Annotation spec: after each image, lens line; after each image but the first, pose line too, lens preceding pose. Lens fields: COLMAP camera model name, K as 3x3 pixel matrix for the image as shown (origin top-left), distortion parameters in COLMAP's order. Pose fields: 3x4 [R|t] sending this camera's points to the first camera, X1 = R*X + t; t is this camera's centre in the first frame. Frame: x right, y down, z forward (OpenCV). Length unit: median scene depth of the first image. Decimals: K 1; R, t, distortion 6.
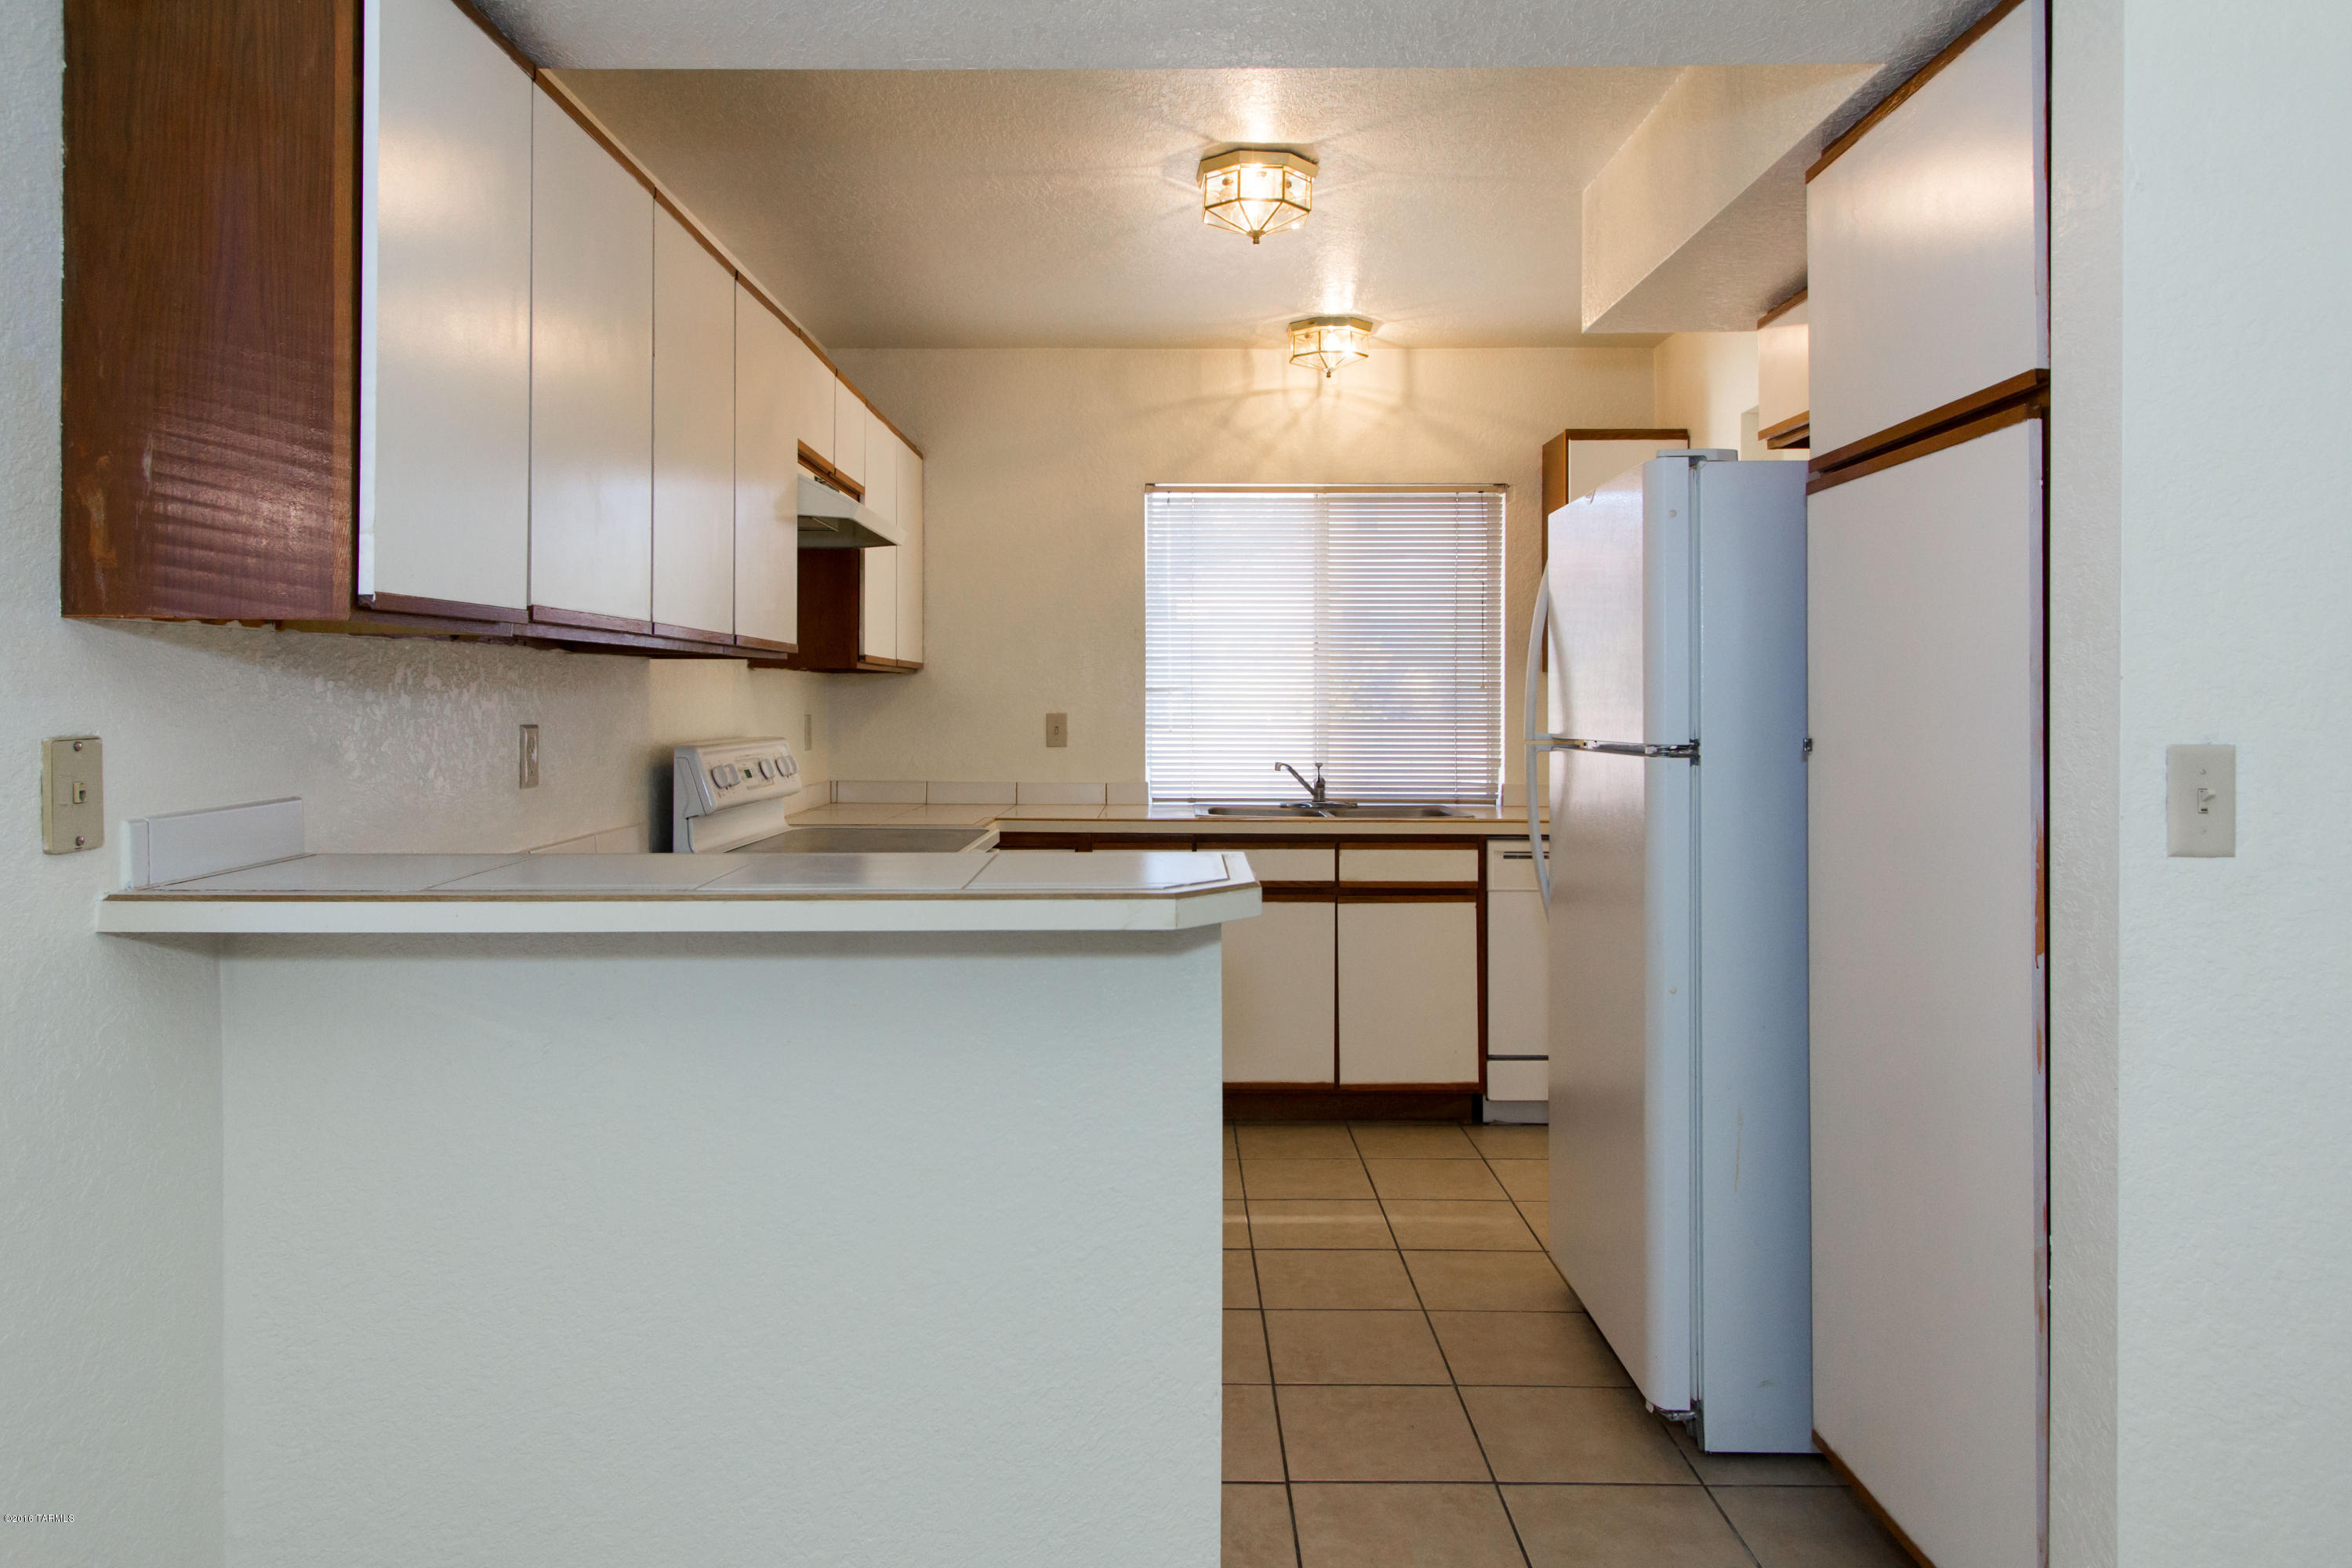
lens RADIAL K [[1548.5, 0, 1172.9], [0, 1548.5, 705.2], [0, 0, 1]] dist [0.035012, -0.007314]
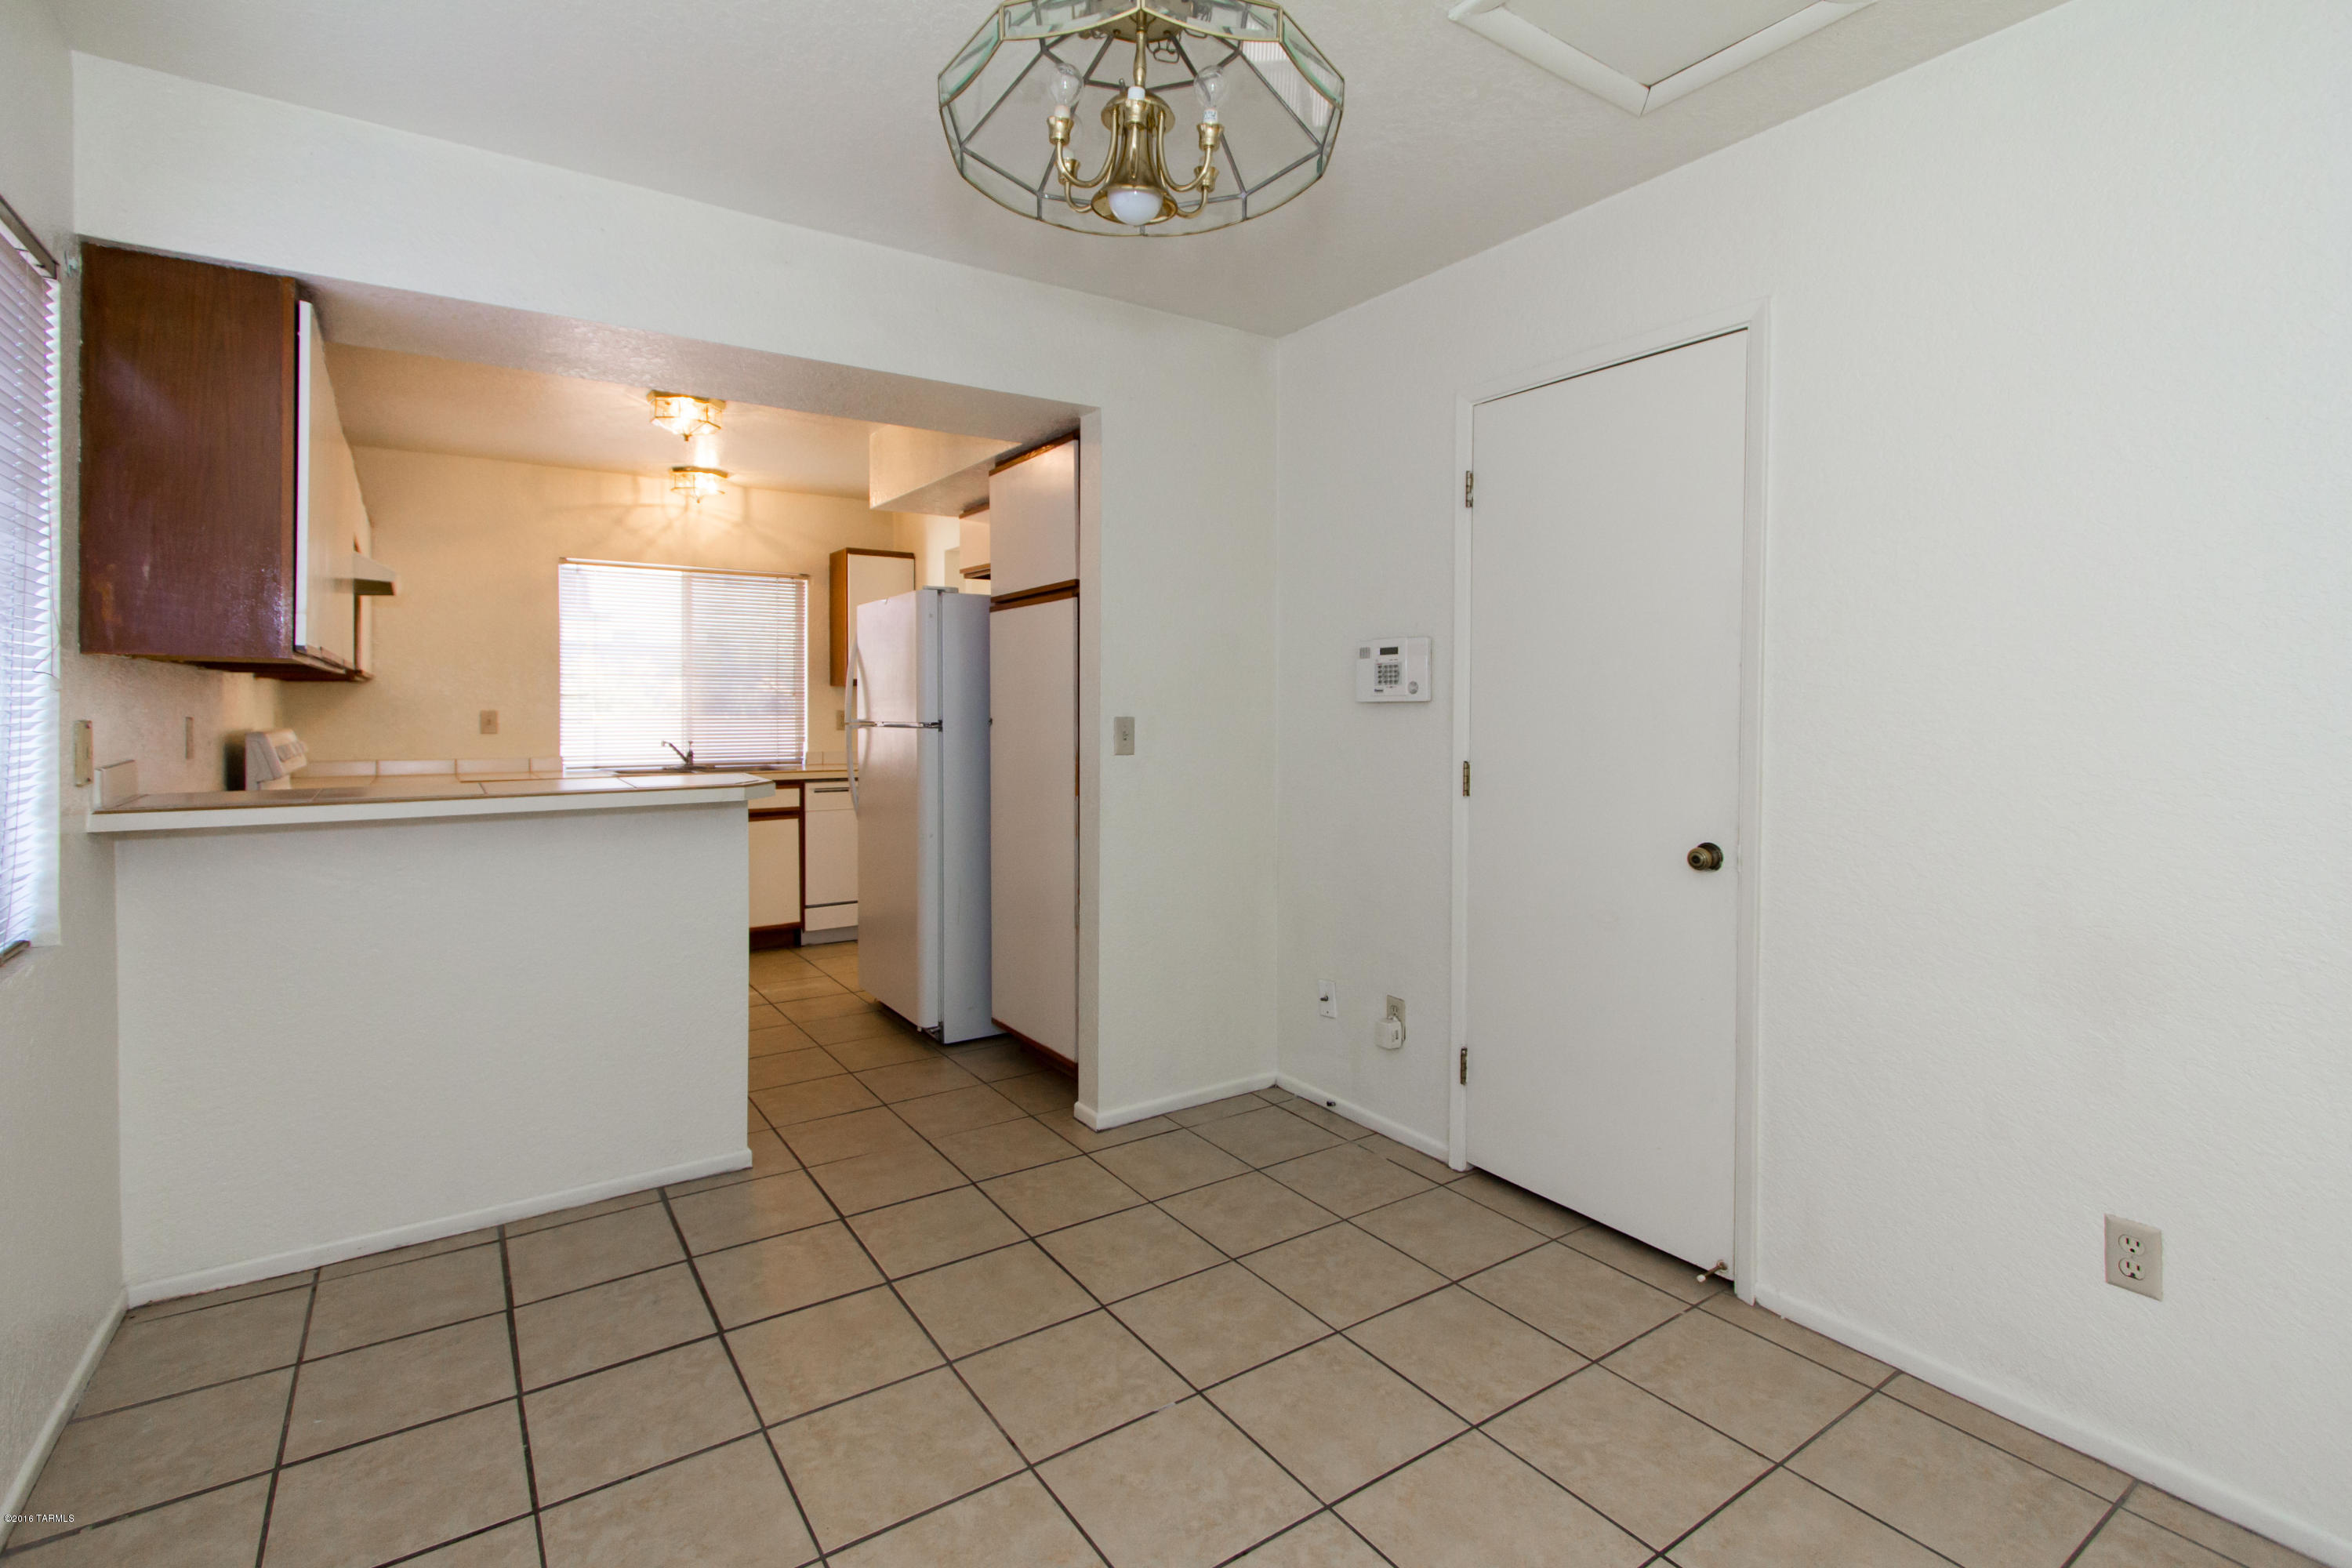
lens RADIAL K [[1079.6, 0, 1219.6], [0, 1079.6, 713.2], [0, 0, 1]] dist [0.007815, -0.000870]
pose [[0.809510, -0.005545, 0.587079, -0.125083], [0.001915, 0.999975, 0.006803, 0.001926], [-0.587103, -0.004383, 0.809501, -0.240374]]
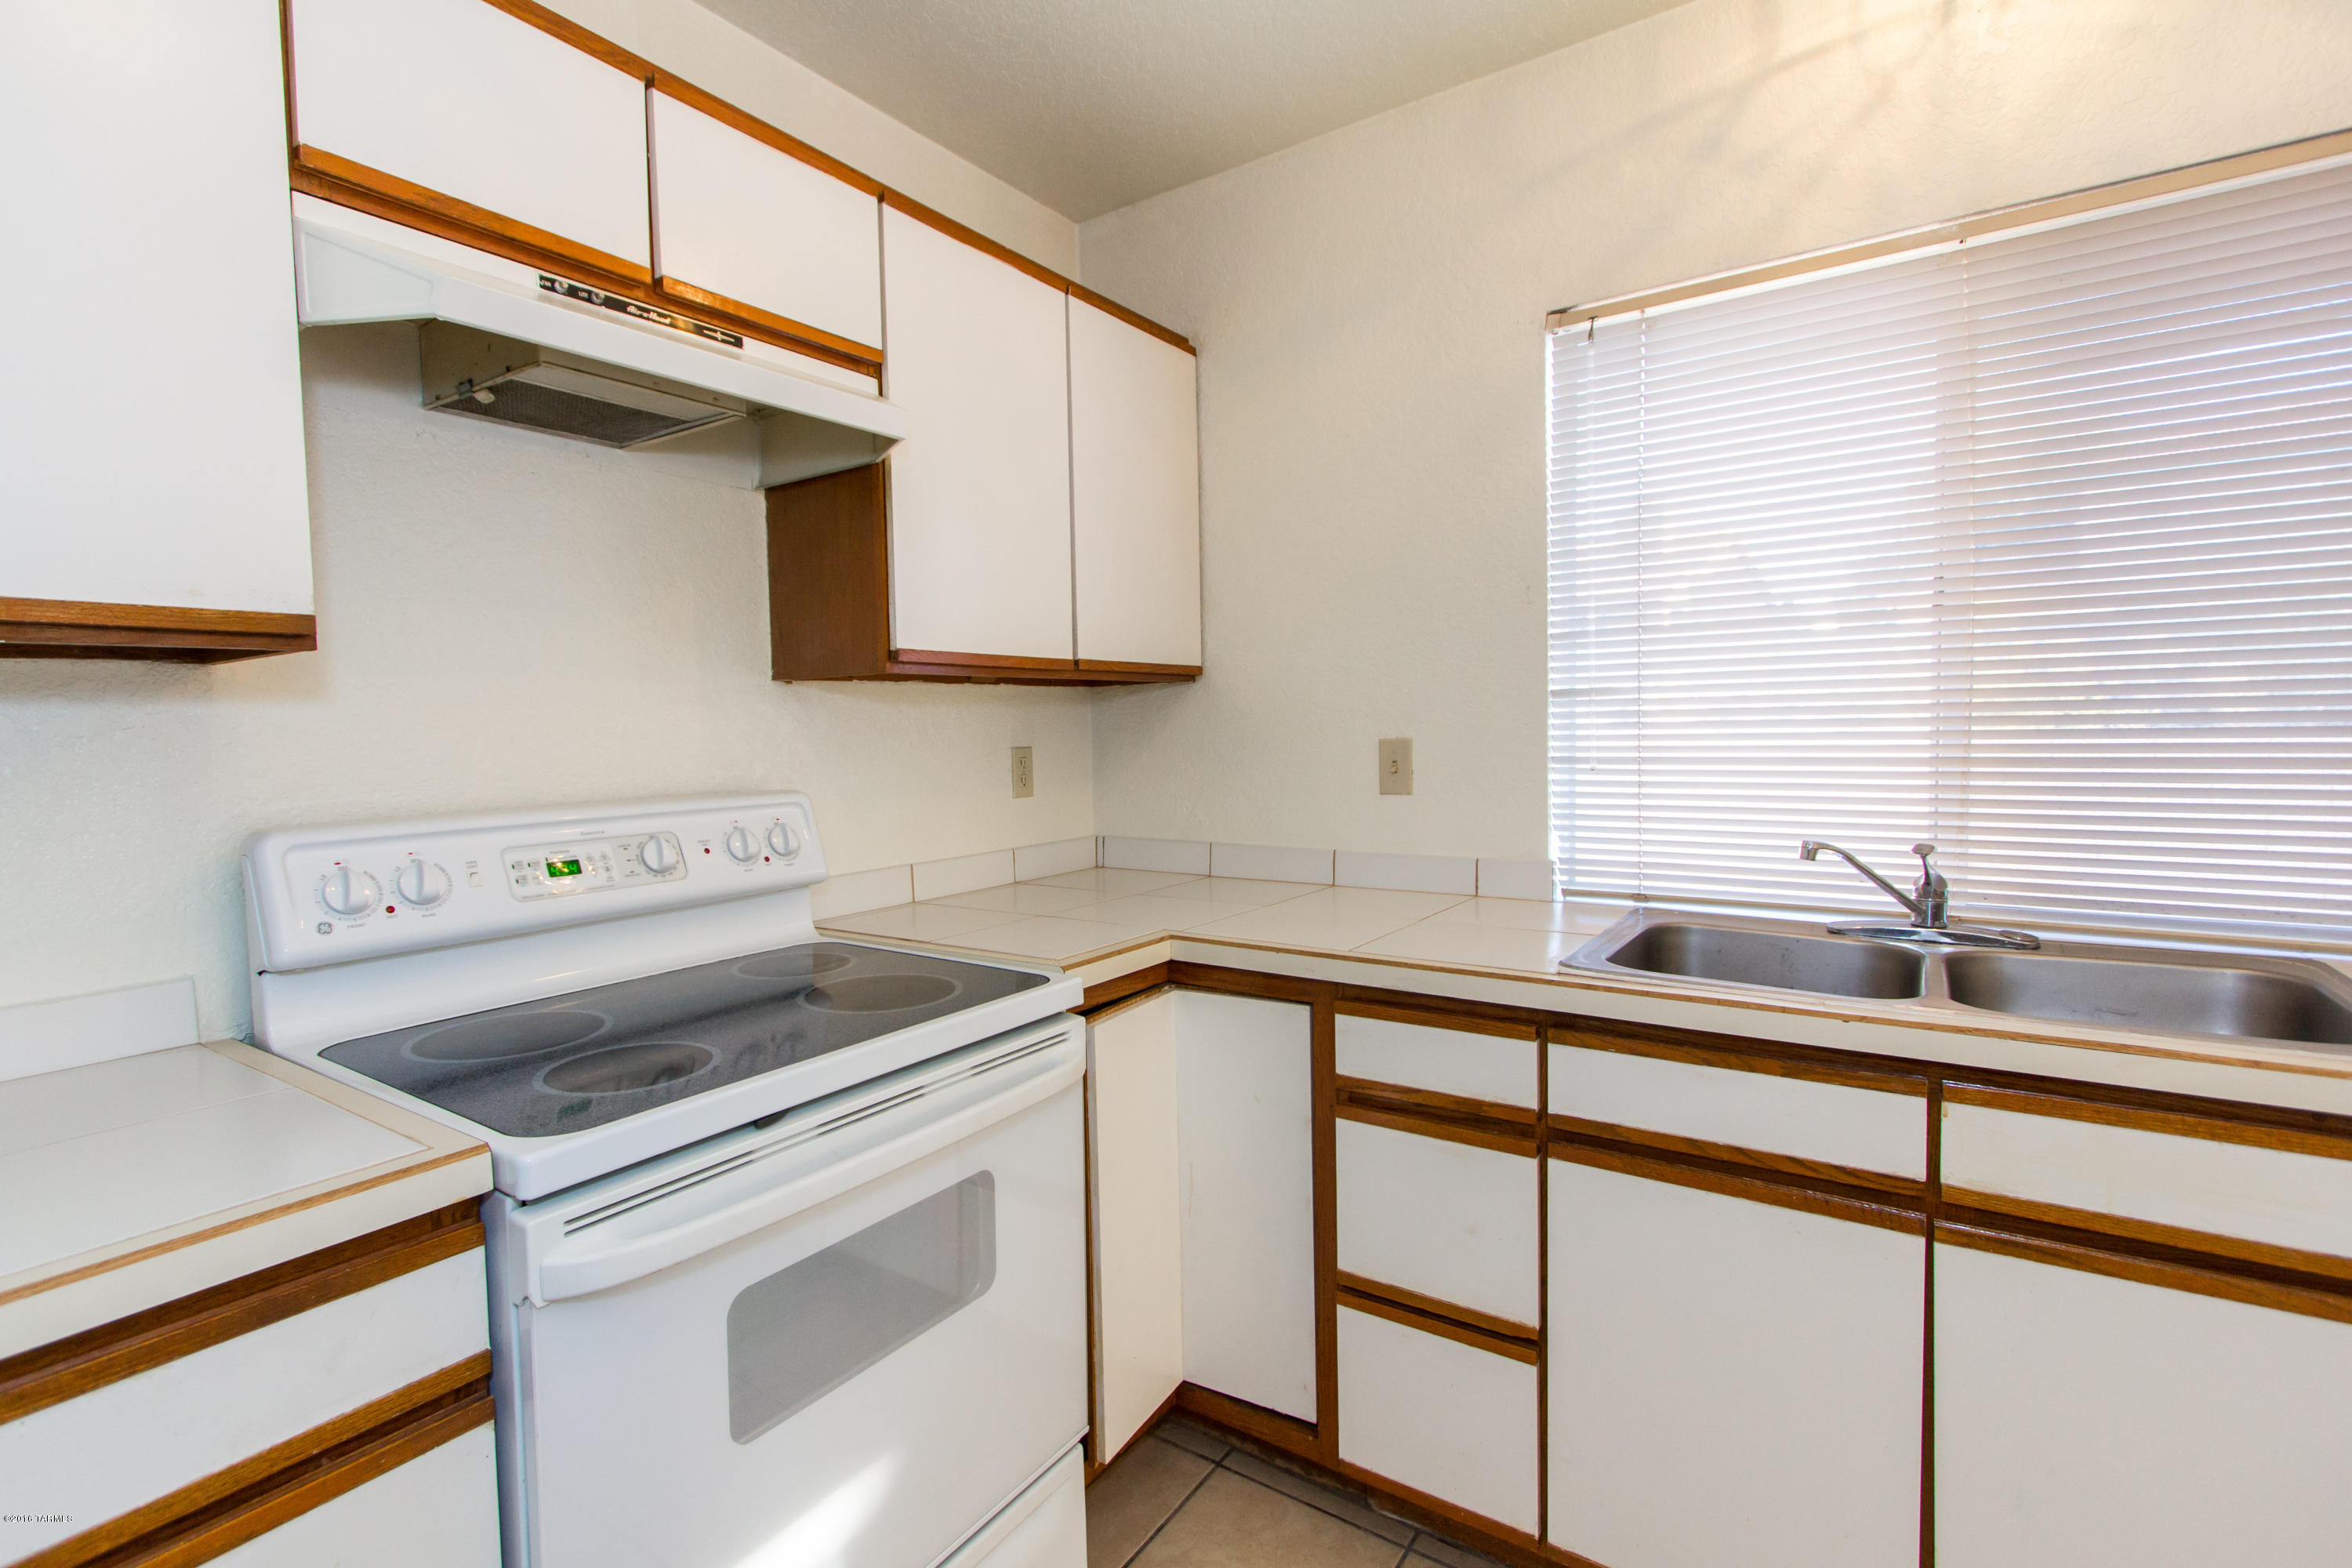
lens RADIAL K [[1079.6, 0, 1155.1], [0, 1079.6, 781.5], [0, 0, 1]] dist [0.007815, -0.000870]
pose [[0.815195, 0.010690, -0.579088, 0.098203], [0.022428, 0.998497, 0.050004, -0.001266], [0.578752, -0.053751, 0.813730, 0.647334]]
